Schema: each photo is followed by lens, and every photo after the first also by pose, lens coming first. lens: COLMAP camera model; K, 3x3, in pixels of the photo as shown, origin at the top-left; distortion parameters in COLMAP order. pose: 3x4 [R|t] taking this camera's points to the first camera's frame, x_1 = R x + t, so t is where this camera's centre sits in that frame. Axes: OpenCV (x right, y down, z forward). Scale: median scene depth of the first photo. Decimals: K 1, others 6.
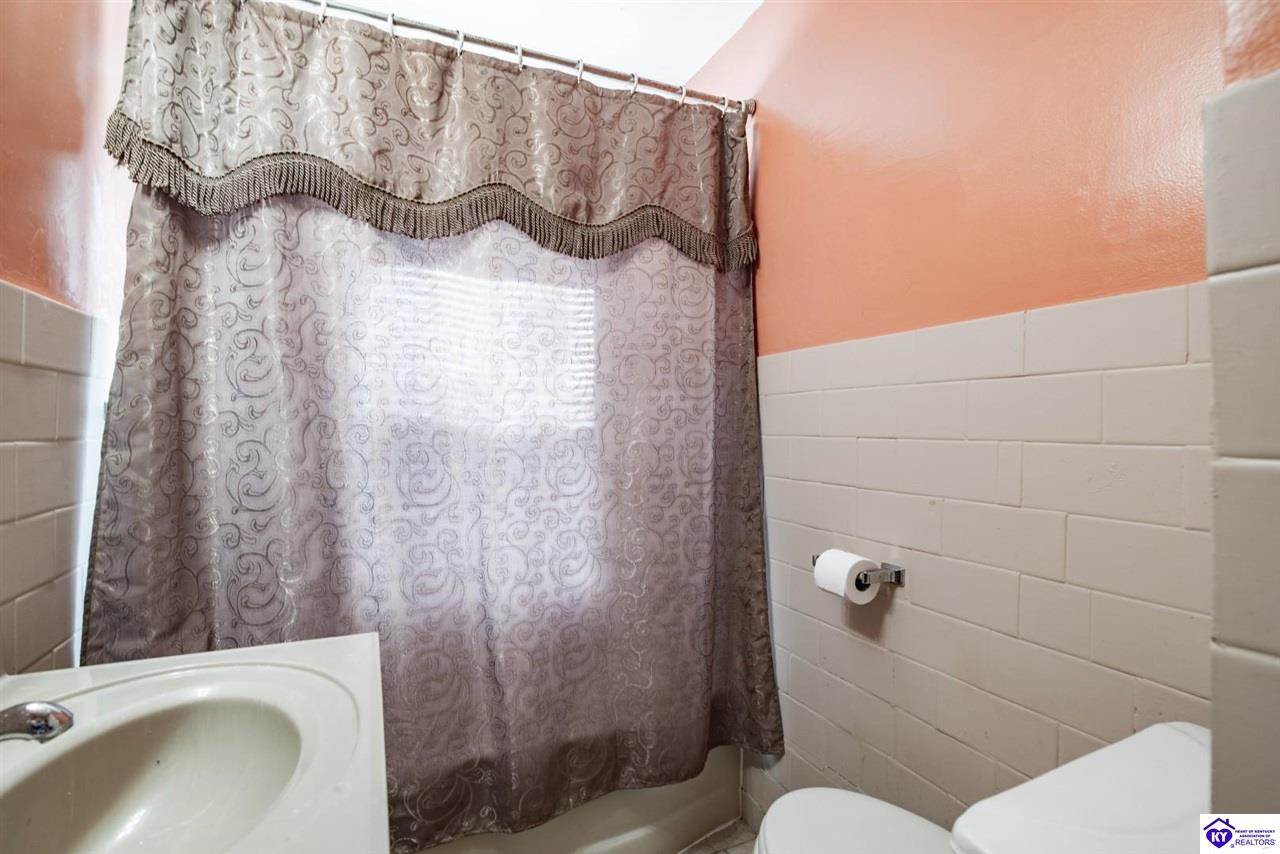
lens RADIAL K [[599.2, 0, 637.8], [0, 599.2, 433.9], [0, 0, 1]] dist [-0.018367, -0.000451]
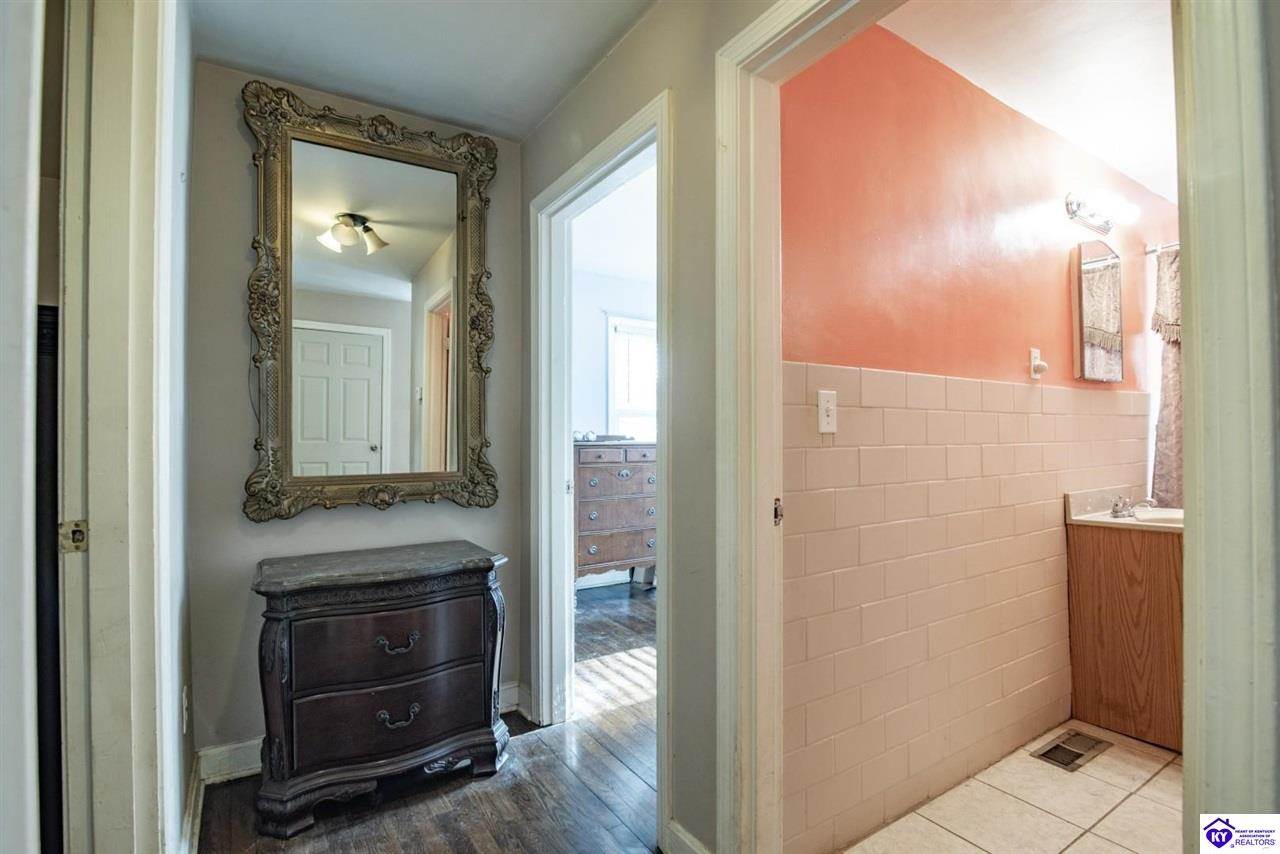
lens RADIAL K [[599.2, 0, 637.8], [0, 599.2, 433.9], [0, 0, 1]] dist [-0.018367, -0.000451]
pose [[0.131111, -0.016294, -0.991234, 1.438935], [0.027409, 0.999542, -0.012805, -0.041631], [0.990989, -0.025489, 0.131497, -1.678797]]
